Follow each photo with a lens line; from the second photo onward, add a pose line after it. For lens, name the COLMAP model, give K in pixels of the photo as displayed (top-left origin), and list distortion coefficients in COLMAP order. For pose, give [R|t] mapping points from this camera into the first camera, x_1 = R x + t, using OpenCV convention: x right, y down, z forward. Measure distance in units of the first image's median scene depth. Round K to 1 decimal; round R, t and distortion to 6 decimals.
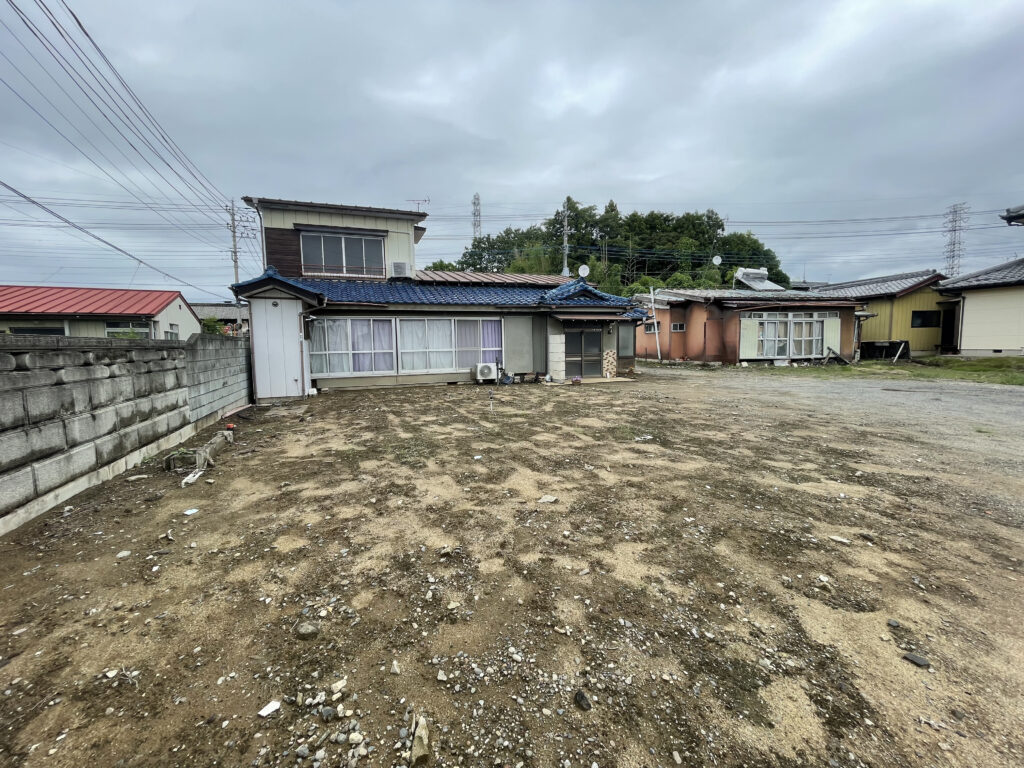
lens RADIAL K [[414.5, 0, 506.2], [0, 414.5, 373.1], [0, 0, 1]] dist [0.001629, -0.002933]
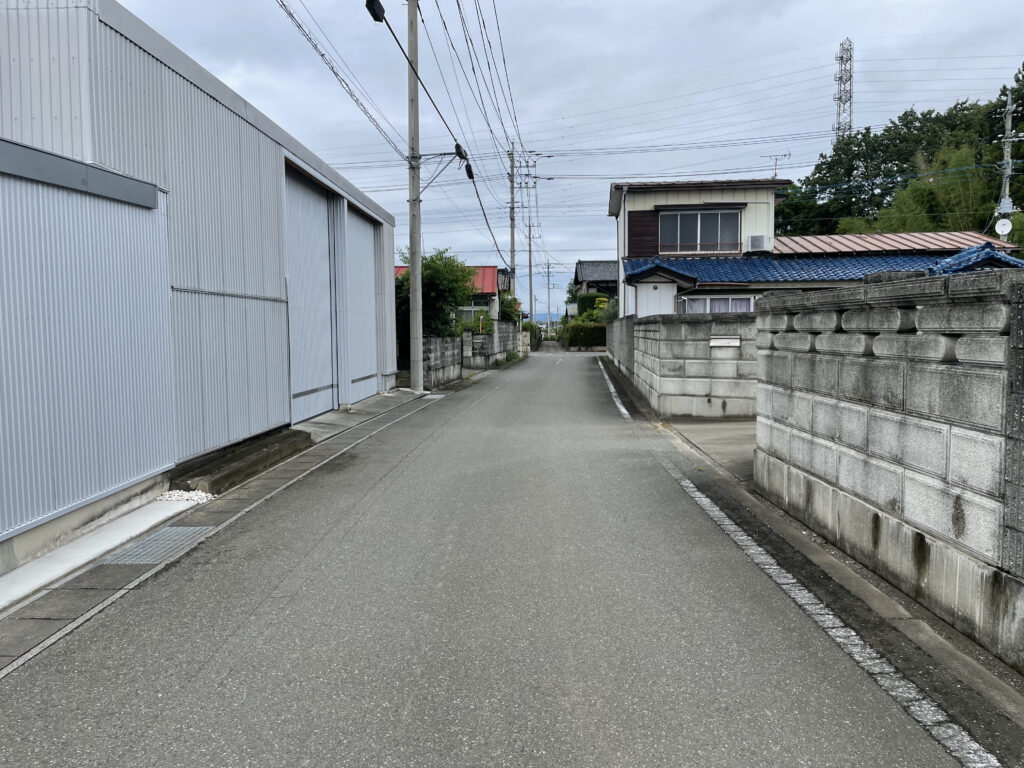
lens RADIAL K [[757.2, 0, 511.3], [0, 757.2, 384.2], [0, 0, 1]] dist [0.030404, -0.022961]
pose [[0.892458, 0.041339, -0.449233, 0.035560], [-0.037703, 0.999144, 0.017041, 0.067868], [0.449553, 0.001729, 0.893252, -0.890392]]
